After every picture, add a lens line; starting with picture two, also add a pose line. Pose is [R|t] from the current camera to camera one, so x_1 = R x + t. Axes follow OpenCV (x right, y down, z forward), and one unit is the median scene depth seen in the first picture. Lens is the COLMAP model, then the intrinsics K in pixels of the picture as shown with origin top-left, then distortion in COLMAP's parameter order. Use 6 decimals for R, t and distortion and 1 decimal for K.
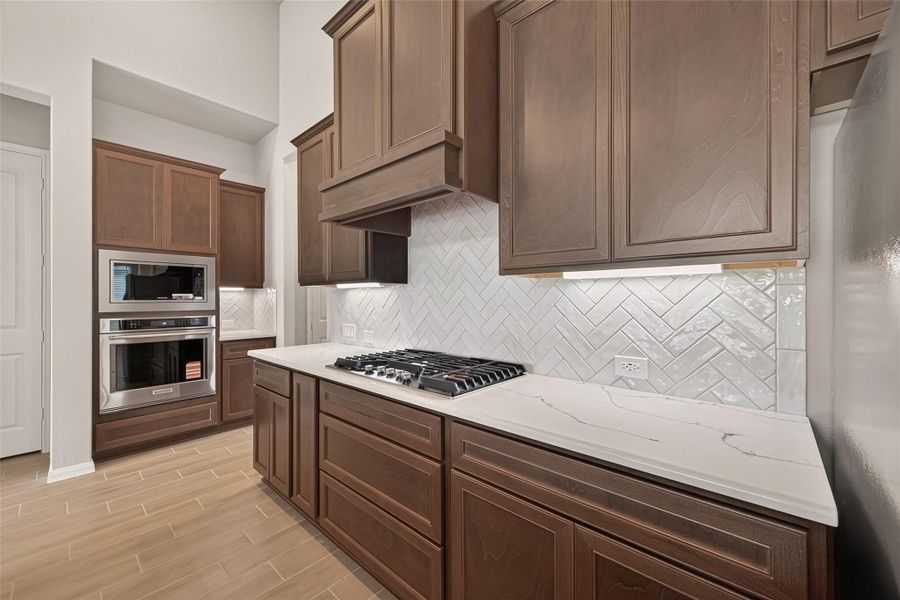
lens RADIAL K [[360.9, 0, 457.3], [0, 360.9, 297.0], [0, 0, 1]] dist [0.007917, -0.001642]
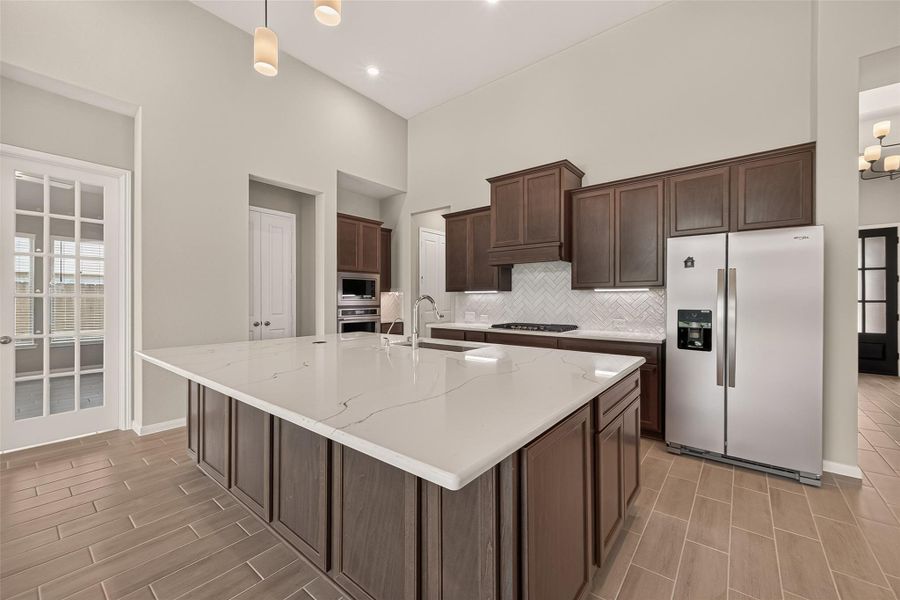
lens RADIAL K [[360.9, 0, 460.9], [0, 360.9, 294.3], [0, 0, 1]] dist [0.007917, -0.001642]
pose [[0.996128, 0.002157, 0.087892, -0.524579], [-0.002120, 0.999998, -0.000516, -0.016664], [-0.087893, 0.000328, 0.996130, -0.886724]]
